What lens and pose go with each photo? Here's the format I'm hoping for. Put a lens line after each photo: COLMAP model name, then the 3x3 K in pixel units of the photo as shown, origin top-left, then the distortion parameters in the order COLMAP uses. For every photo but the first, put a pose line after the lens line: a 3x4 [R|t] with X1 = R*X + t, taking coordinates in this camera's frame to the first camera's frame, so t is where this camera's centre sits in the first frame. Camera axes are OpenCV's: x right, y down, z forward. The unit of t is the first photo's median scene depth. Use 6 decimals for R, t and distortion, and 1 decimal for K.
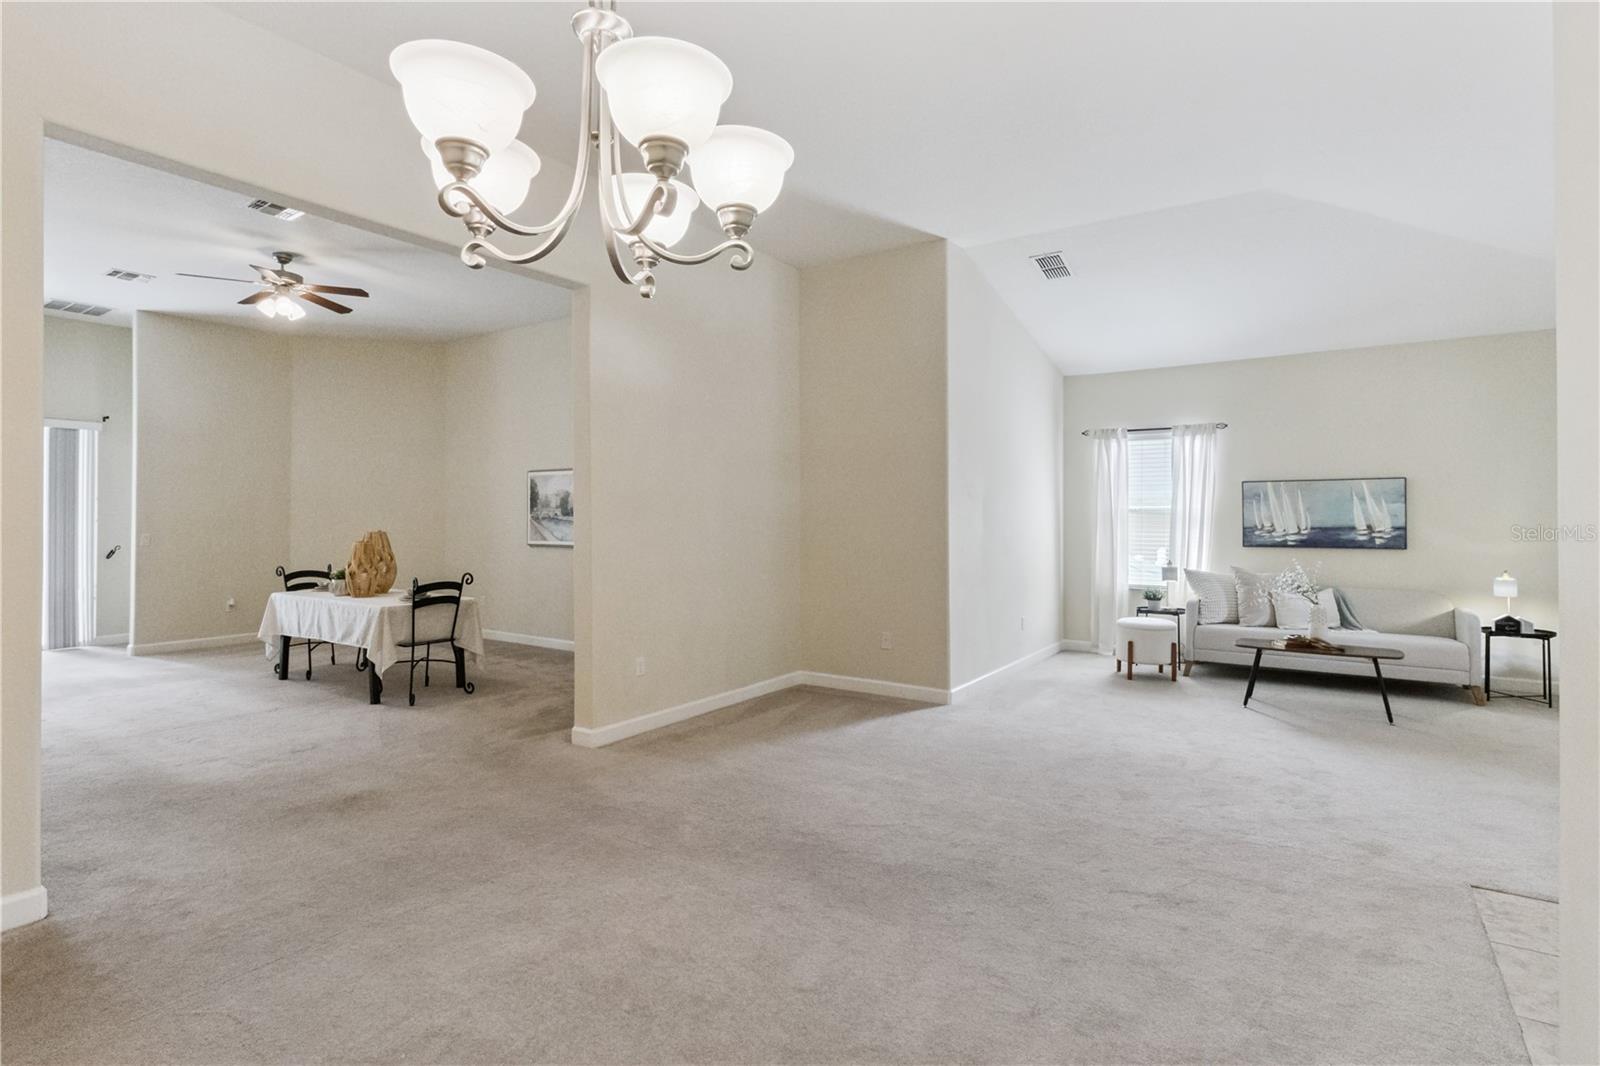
lens RADIAL K [[797.7, 0, 798.7], [0, 797.7, 510.8], [0, 0, 1]] dist [0.000927, 0.000146]
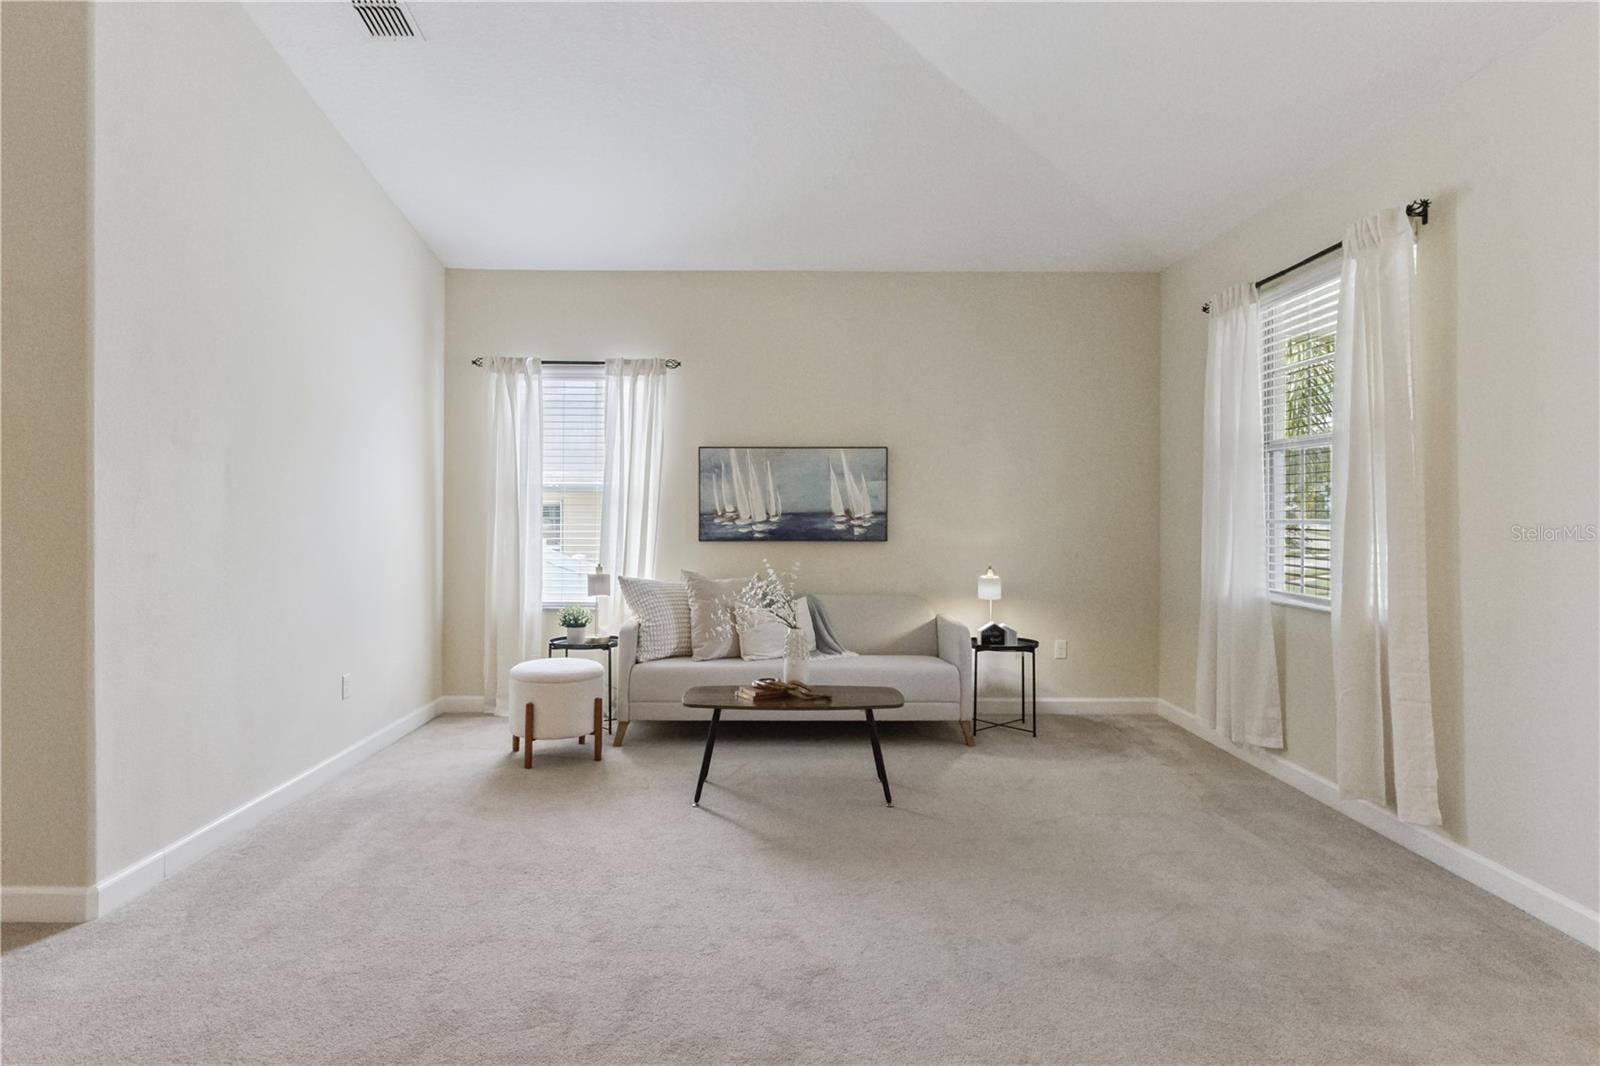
lens RADIAL K [[885.4, 0, 798.3], [0, 885.4, 506.7], [0, 0, 1]] dist [-0.000340, -0.000014]
pose [[0.818941, 0.005419, 0.573853, 0.200195], [-0.007860, 0.999968, 0.001773, 0.013970], [-0.573824, -0.005962, 0.818957, 0.345468]]
